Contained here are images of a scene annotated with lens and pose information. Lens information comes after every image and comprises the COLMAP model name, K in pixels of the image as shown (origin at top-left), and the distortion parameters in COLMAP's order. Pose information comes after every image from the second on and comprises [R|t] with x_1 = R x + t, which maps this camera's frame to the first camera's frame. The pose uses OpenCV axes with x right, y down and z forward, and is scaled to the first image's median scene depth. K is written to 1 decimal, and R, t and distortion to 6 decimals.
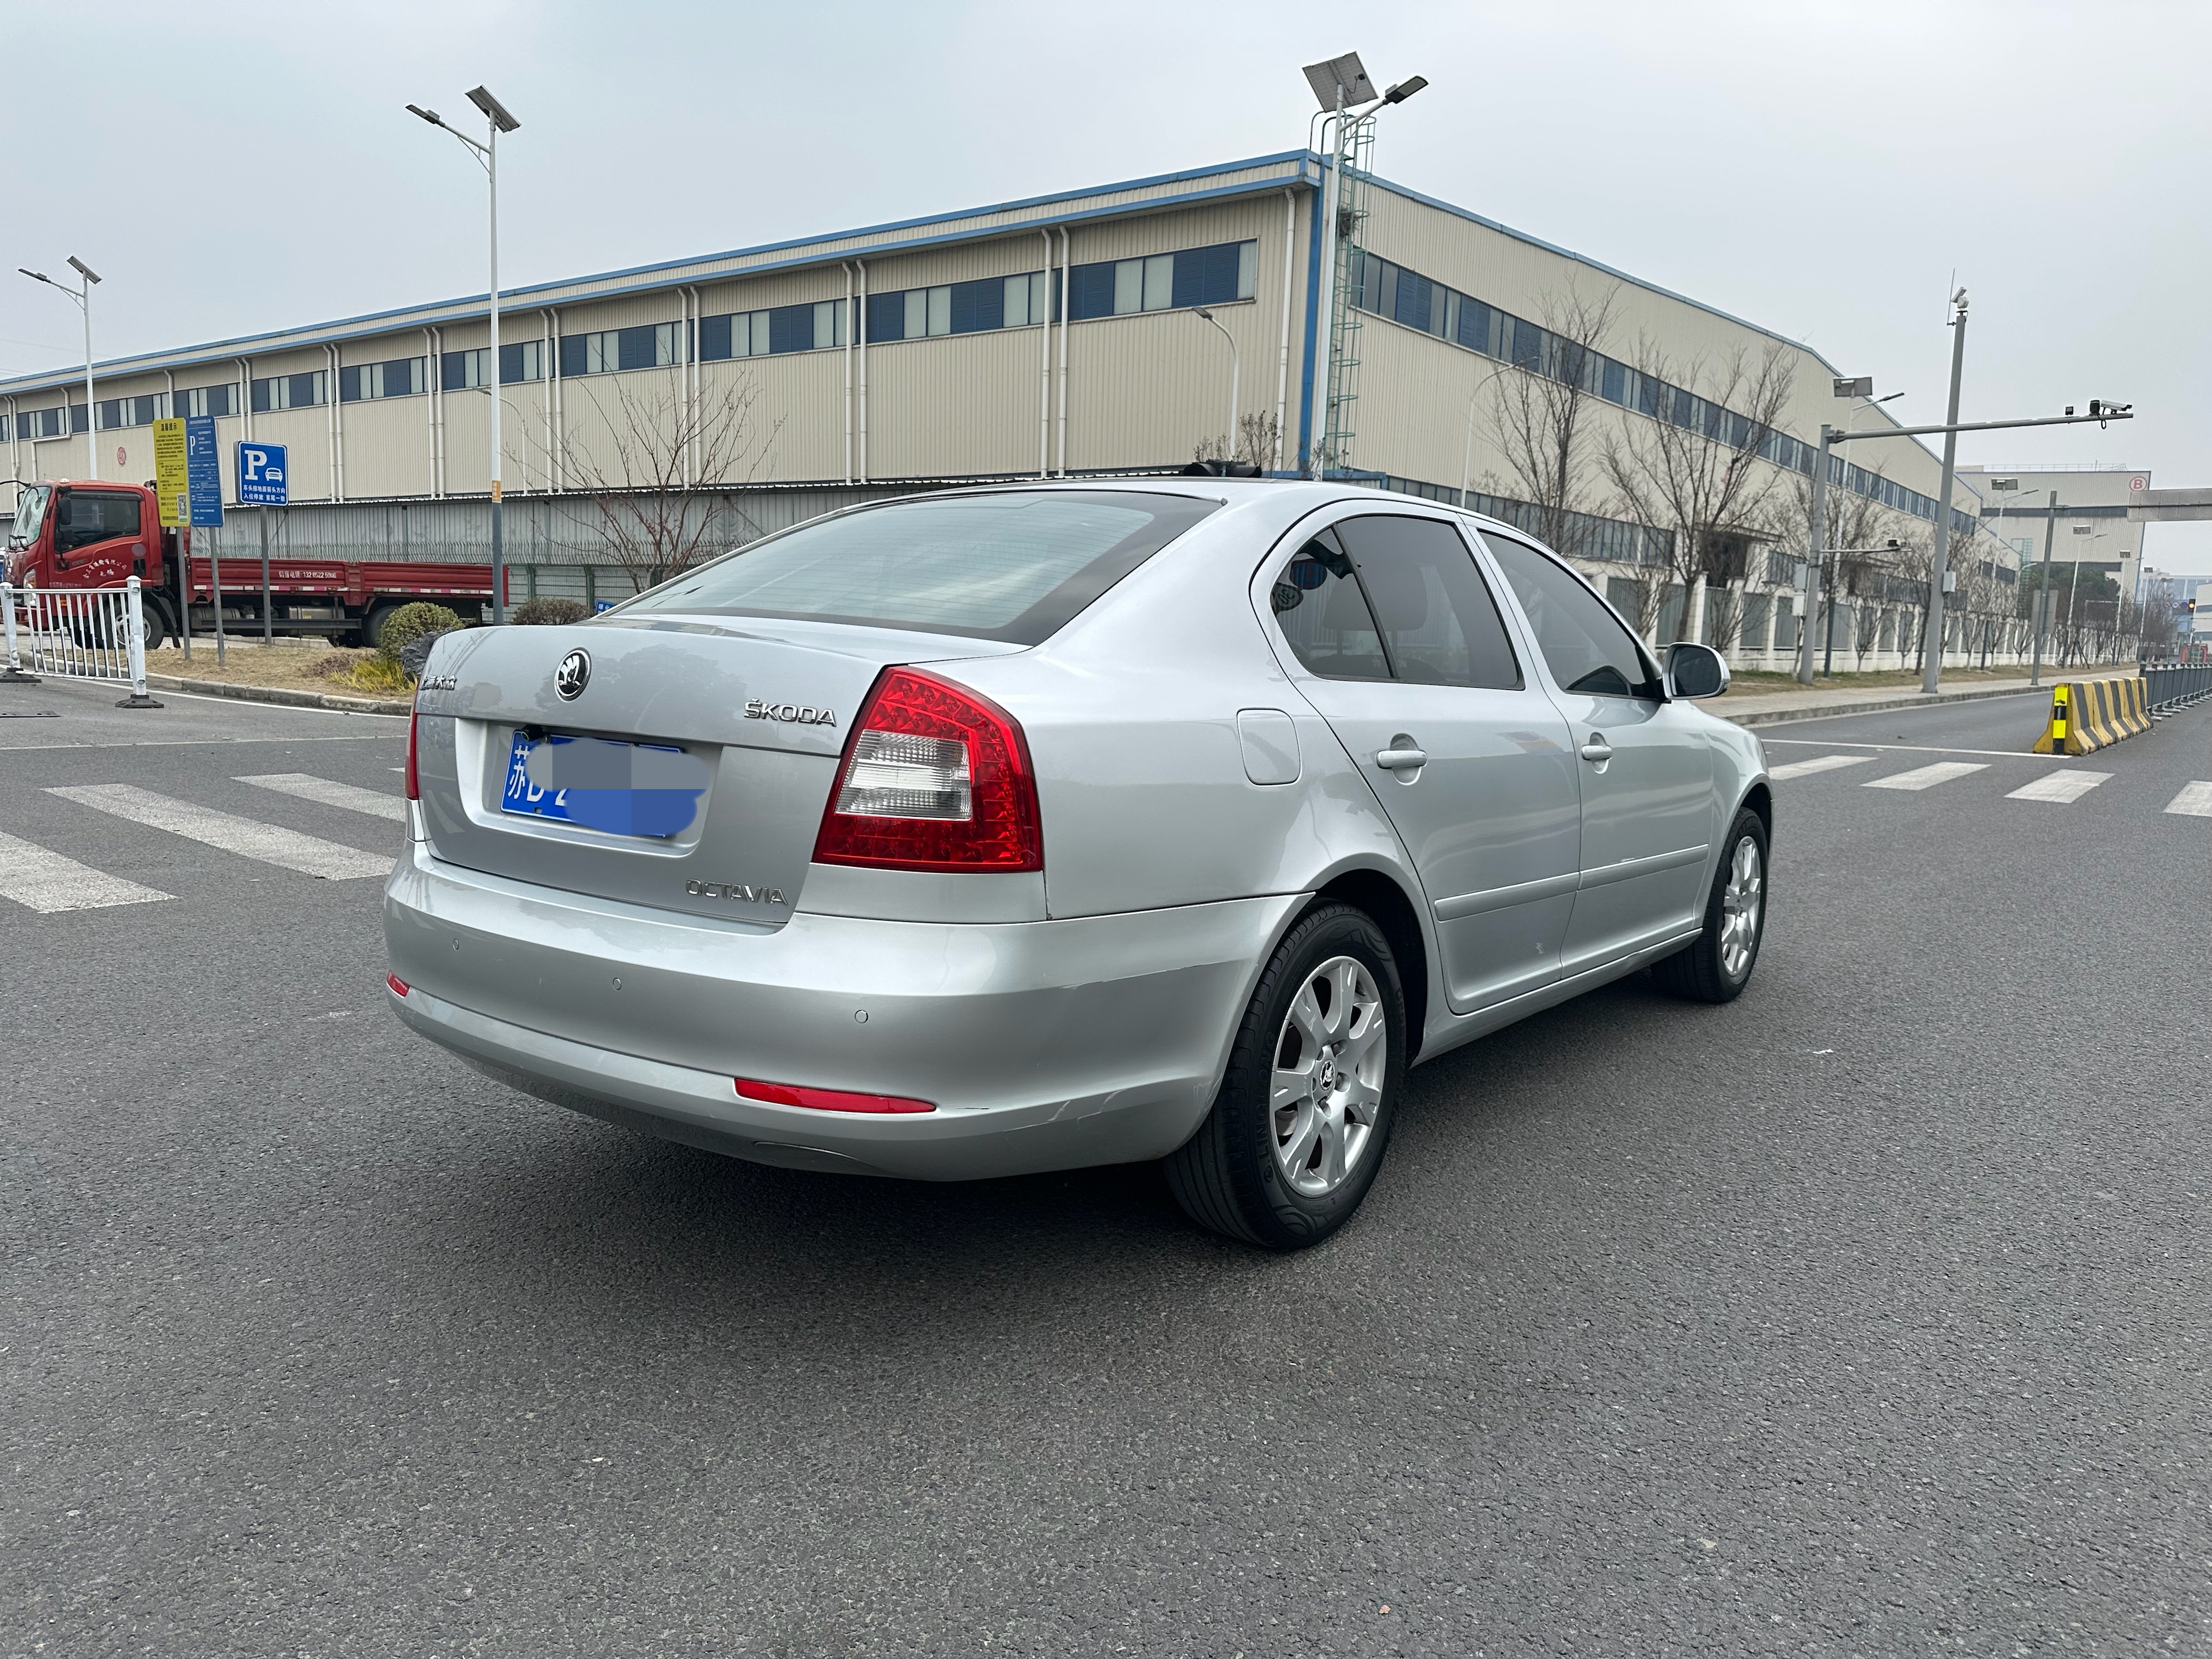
lens RADIAL K [[1577.2, 0, 1101.4], [0, 1577.2, 836.3], [0, 0, 1]] dist [0.038443, -0.038103]
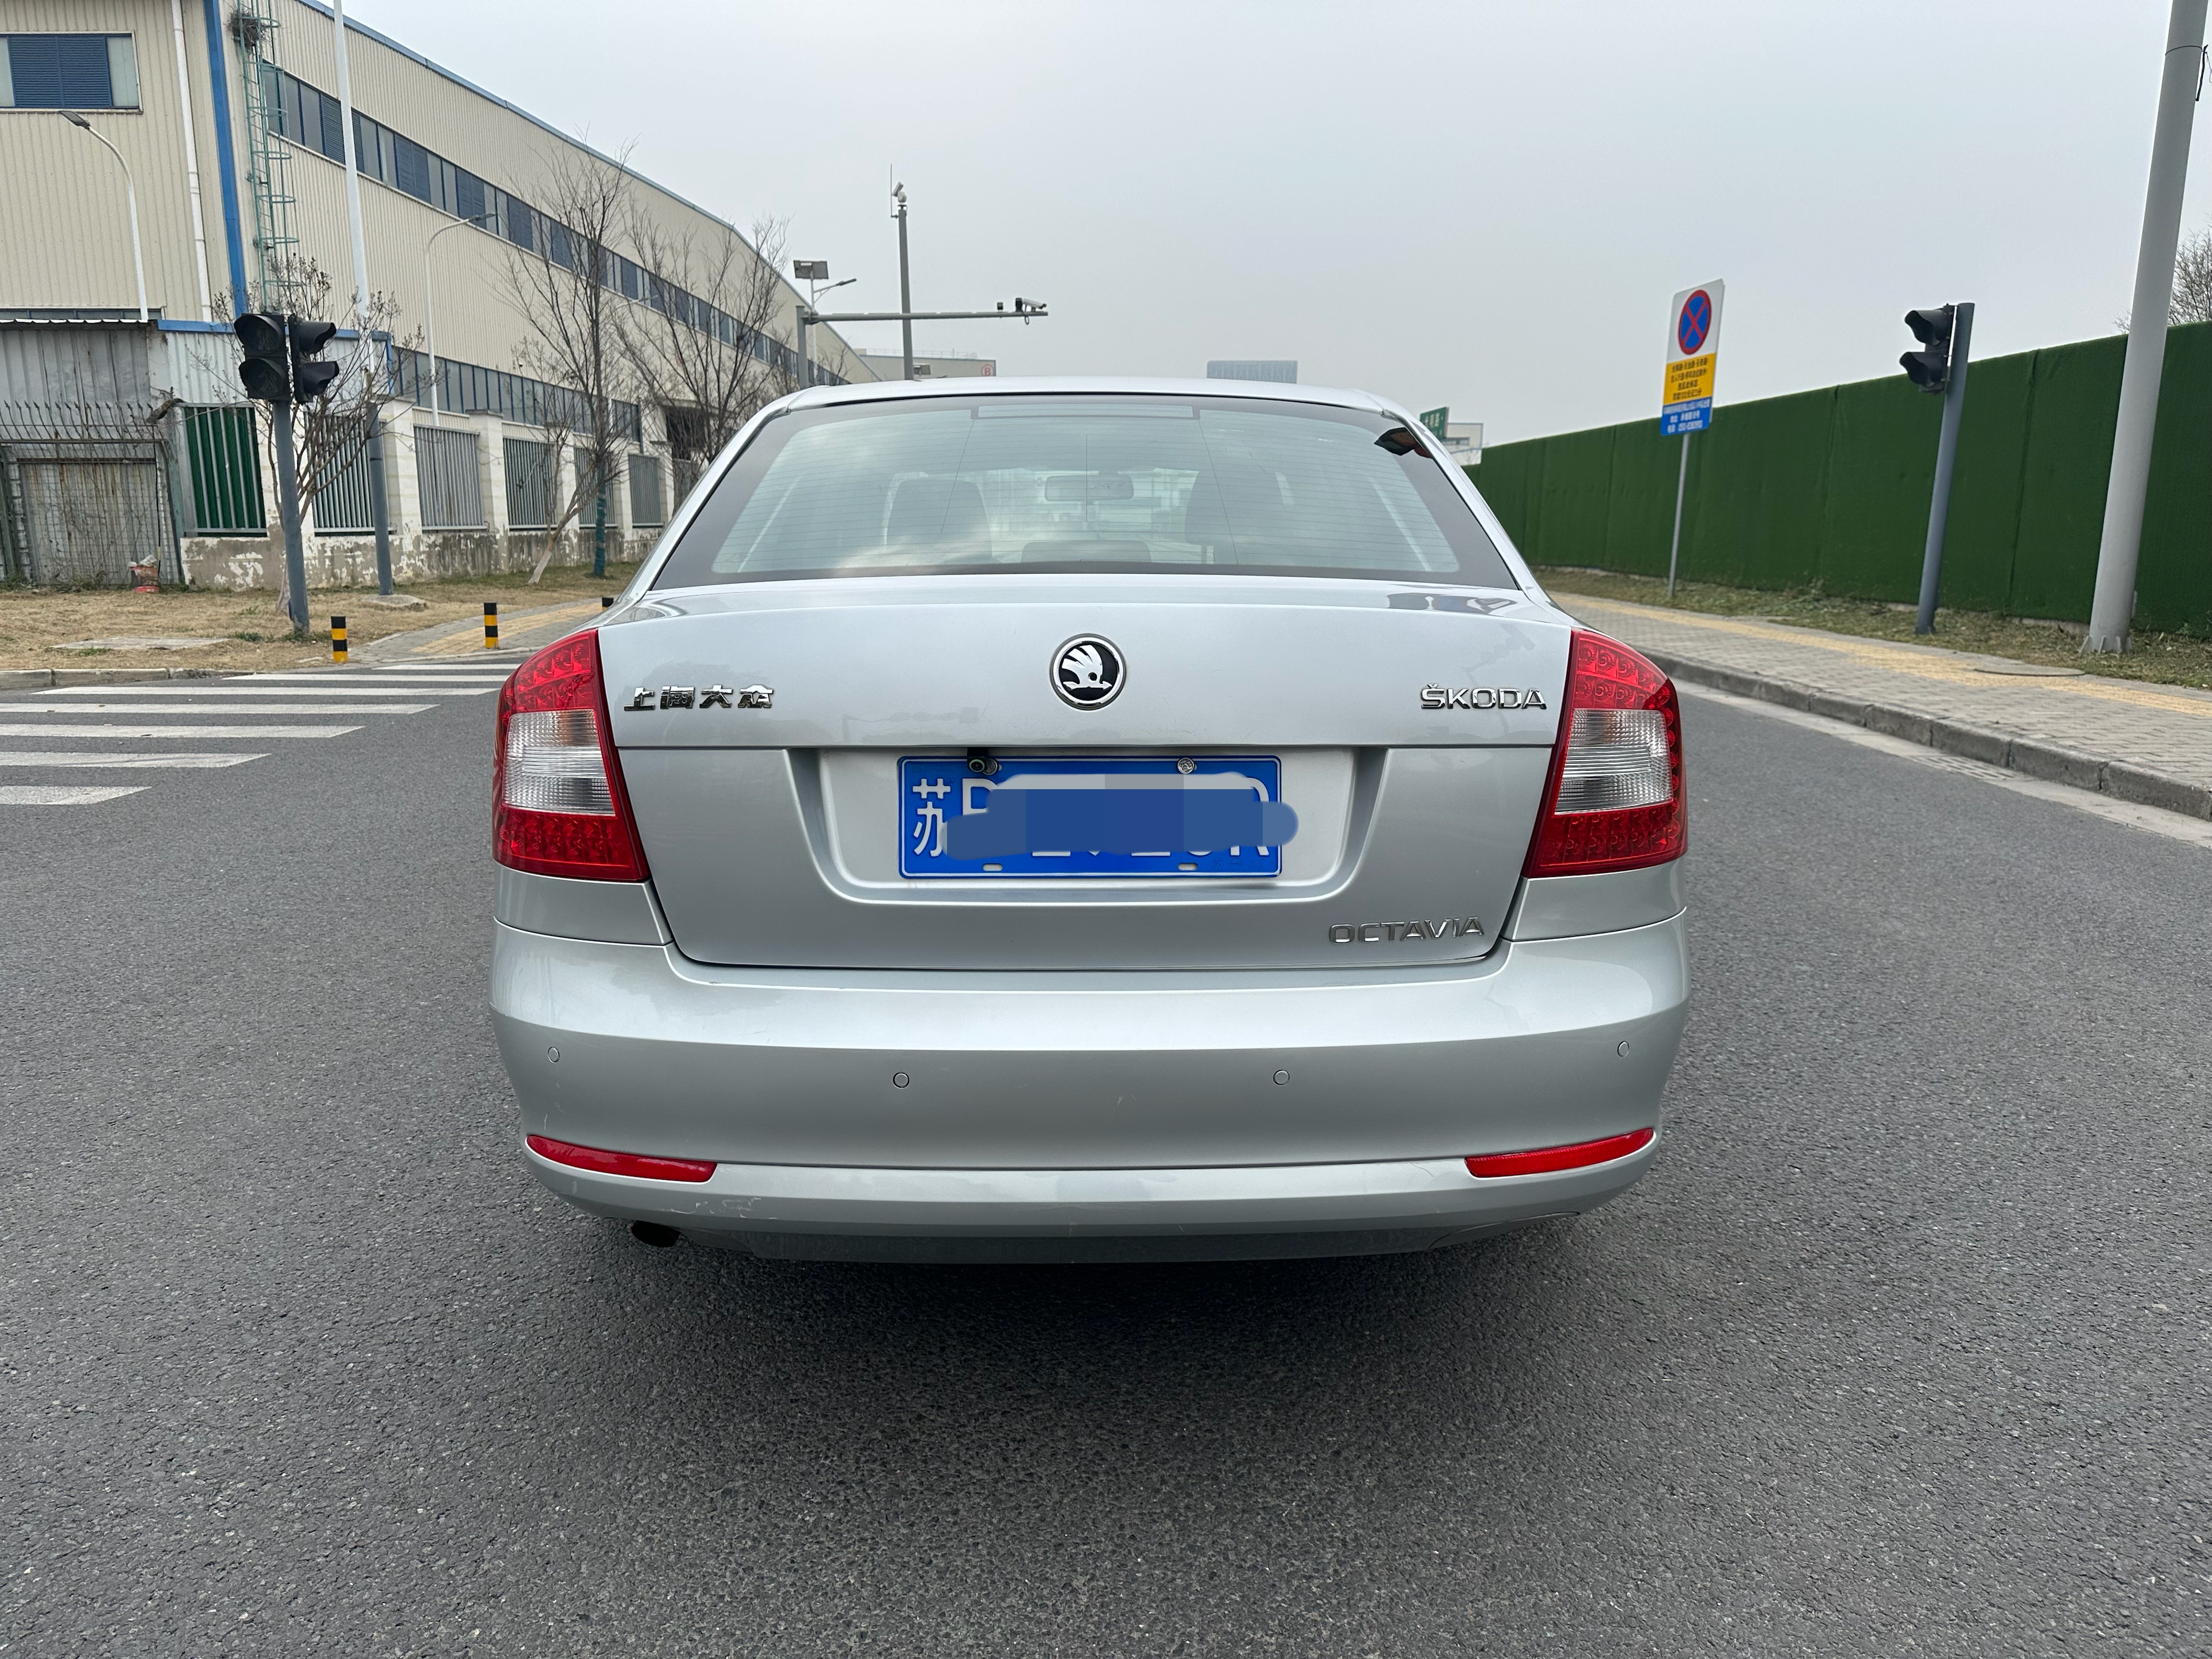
lens RADIAL K [[1577.2, 0, 1114.0], [0, 1577.2, 841.3], [0, 0, 1]] dist [0.038443, -0.038103]
pose [[0.790248, -0.150301, 0.594069, -0.060645], [0.102470, 0.988215, 0.113712, -0.008509], [-0.604159, -0.028986, 0.796336, 0.034637]]
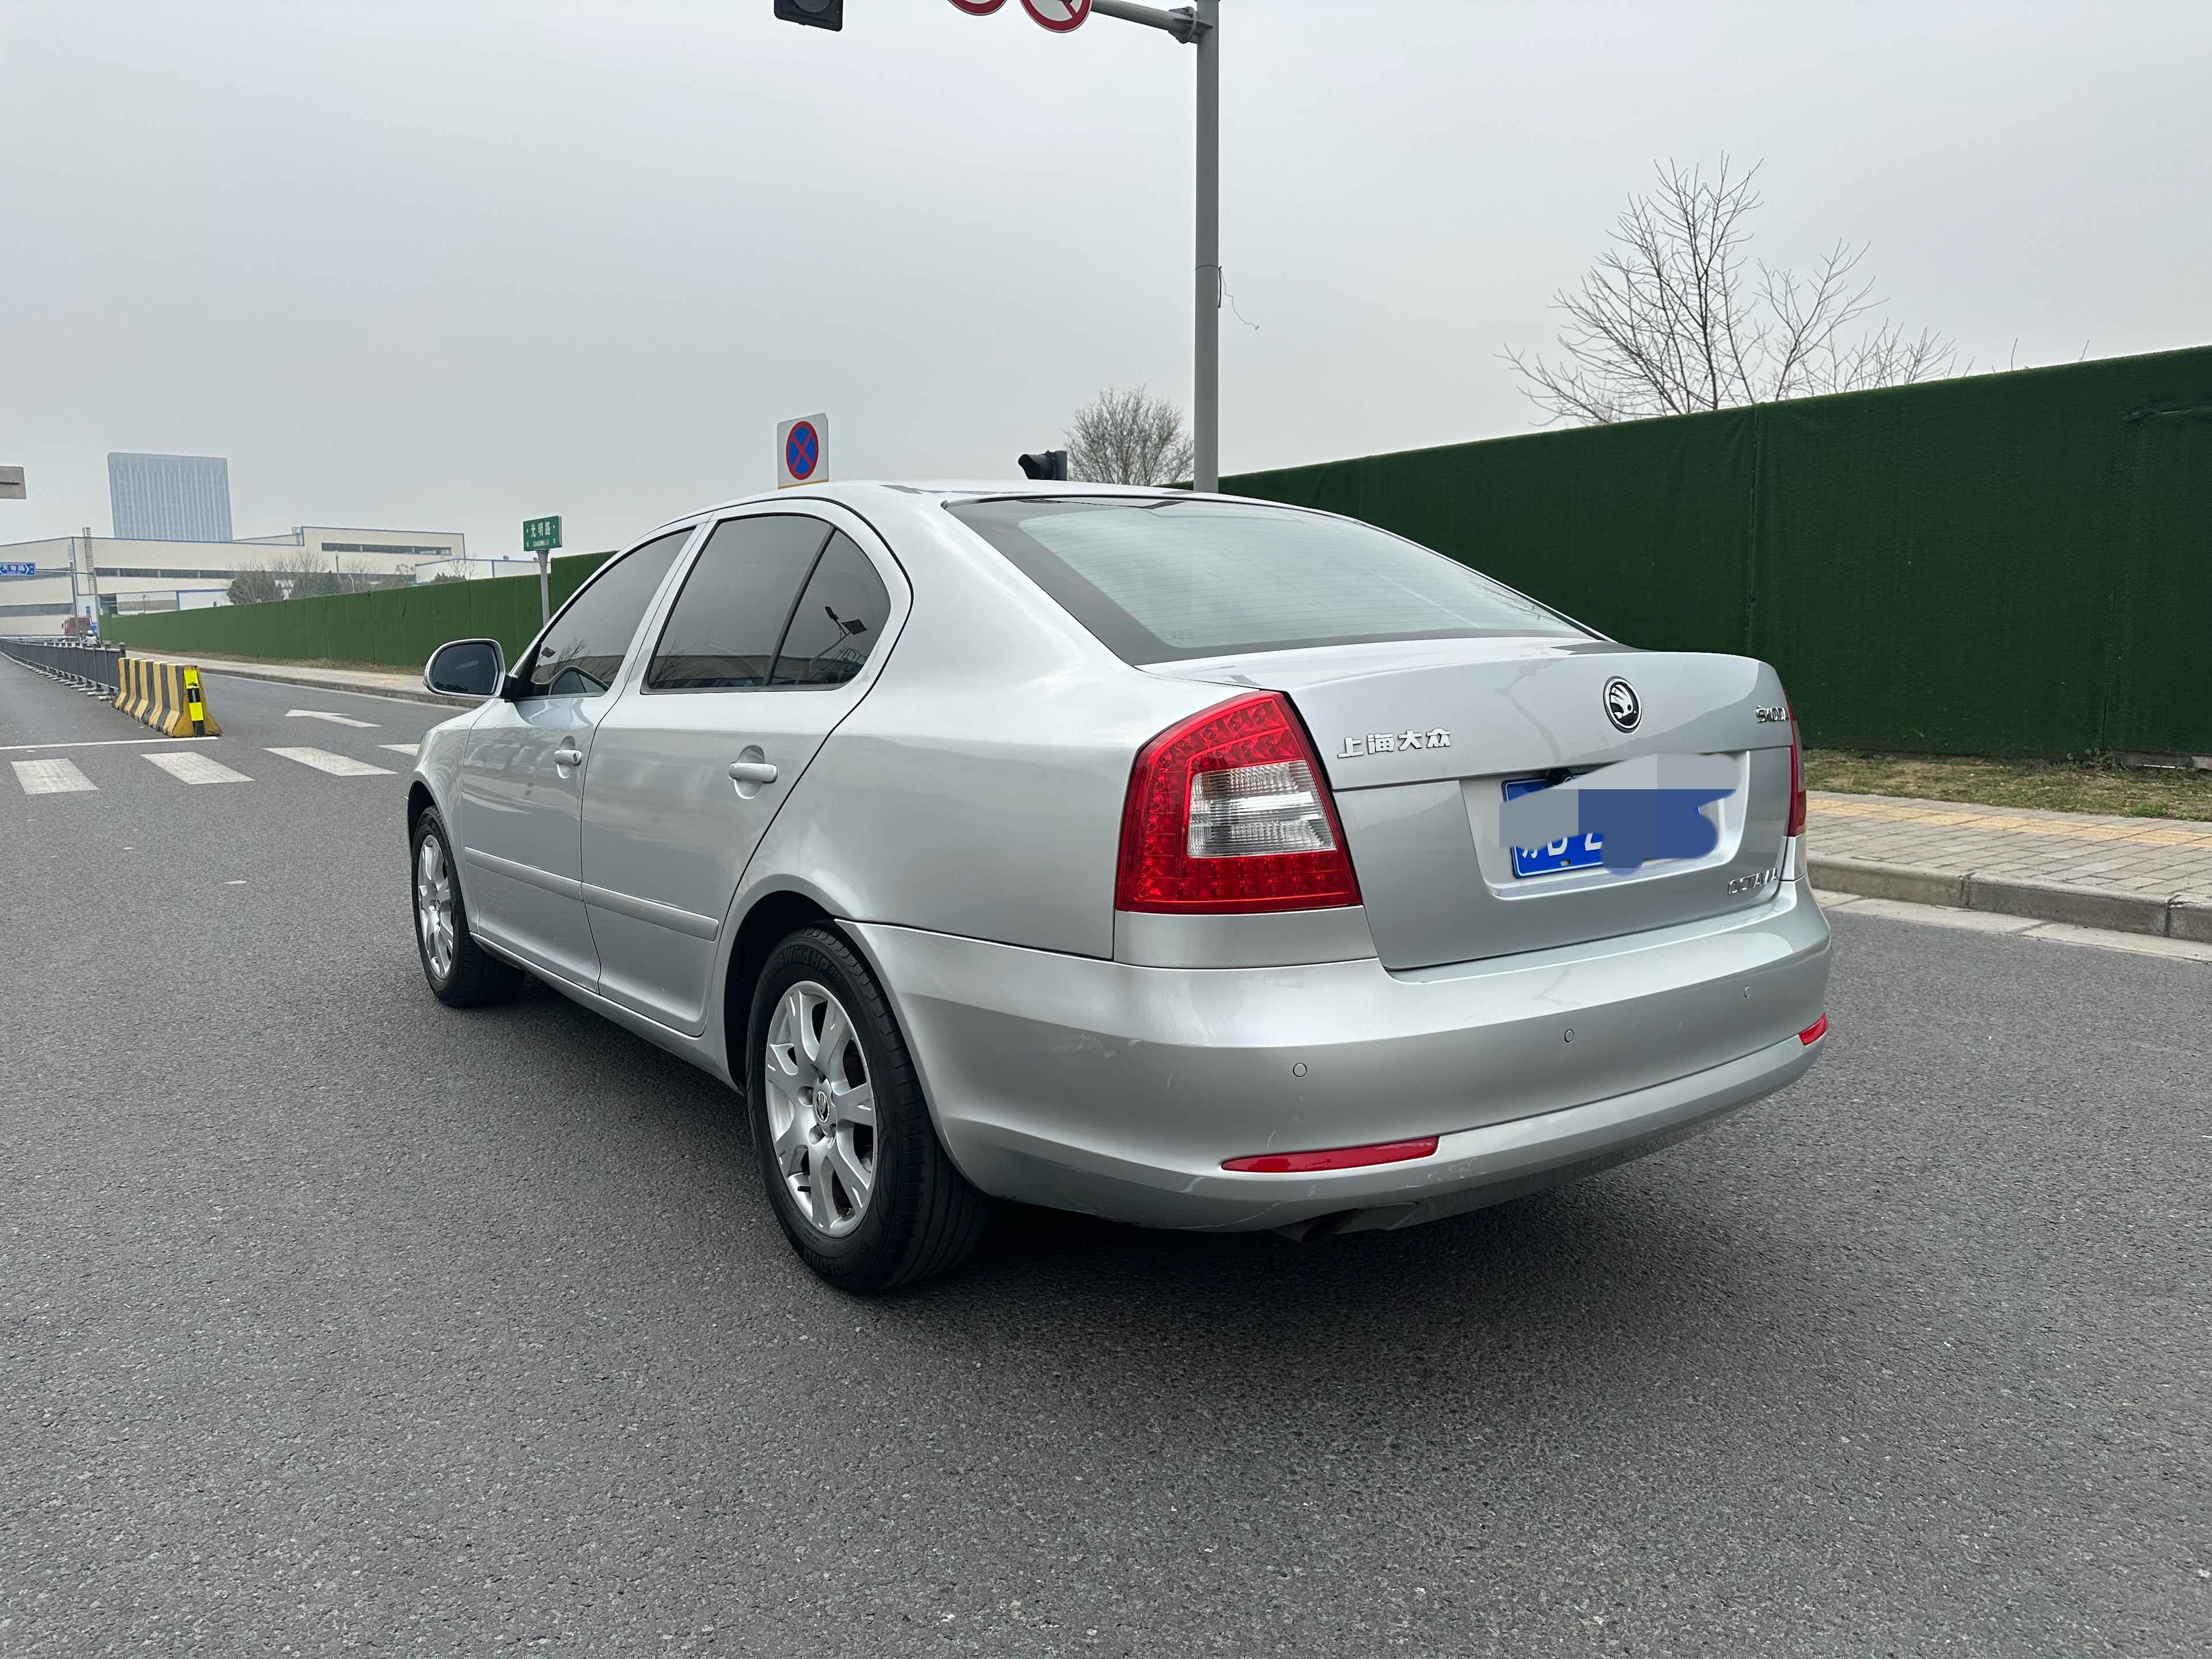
lens RADIAL K [[1577.2, 0, 1120.4], [0, 1577.2, 824.1], [0, 0, 1]] dist [0.038443, -0.038103]
pose [[0.278344, -0.149019, 0.948851, -0.106149], [0.142393, 0.983377, 0.112671, -0.014567], [-0.949868, 0.103748, 0.294936, 0.081525]]
